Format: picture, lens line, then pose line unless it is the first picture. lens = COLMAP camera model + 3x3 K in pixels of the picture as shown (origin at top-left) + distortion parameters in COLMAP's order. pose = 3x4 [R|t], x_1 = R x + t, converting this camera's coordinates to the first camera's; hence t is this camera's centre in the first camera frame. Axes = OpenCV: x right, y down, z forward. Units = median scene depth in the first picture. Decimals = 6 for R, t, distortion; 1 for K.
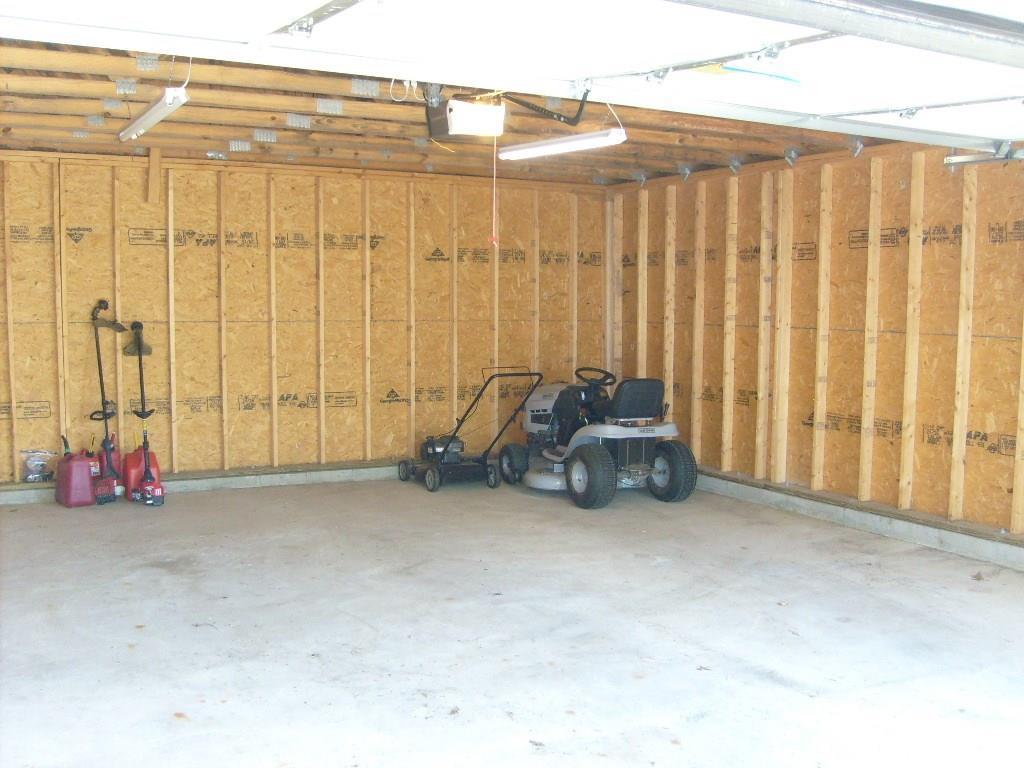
lens RADIAL K [[1070.8, 0, 482.6], [0, 1070.8, 384.1], [0, 0, 1]] dist [-0.167020, 0.209436]
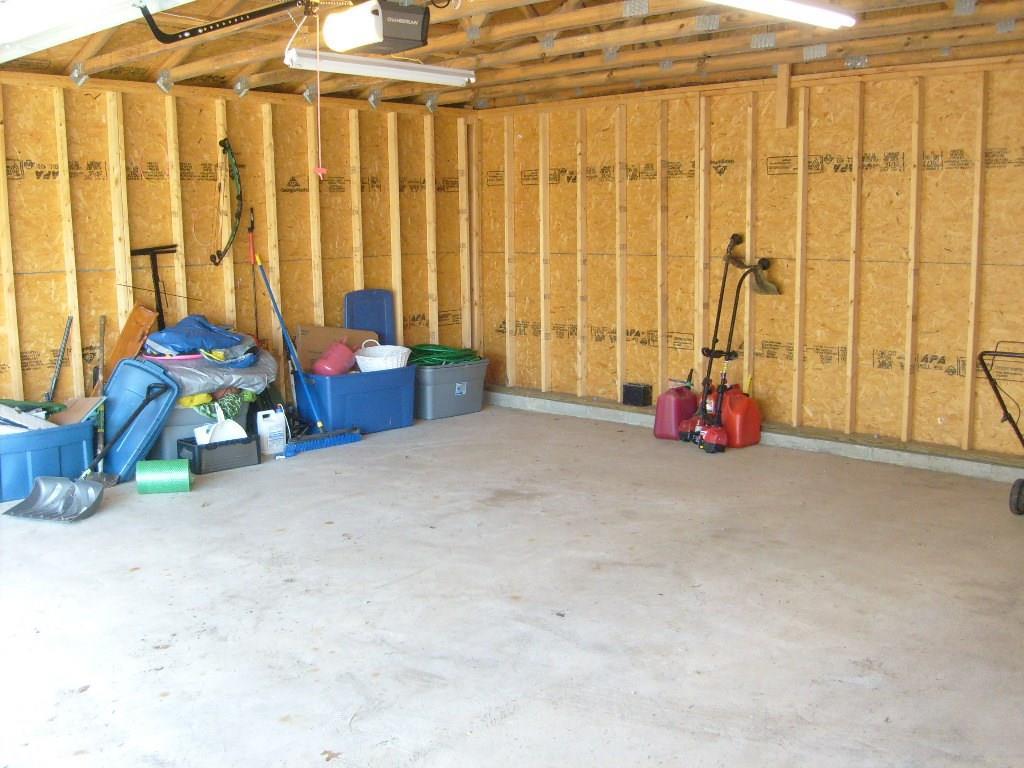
lens RADIAL K [[1070.8, 0, 482.6], [0, 1070.8, 384.1], [0, 0, 1]] dist [-0.167020, 0.209436]
pose [[0.320563, 0.129821, -0.938289, 0.717933], [-0.071229, 0.991063, 0.112787, -0.054457], [0.944545, 0.030678, 0.326945, 0.701682]]
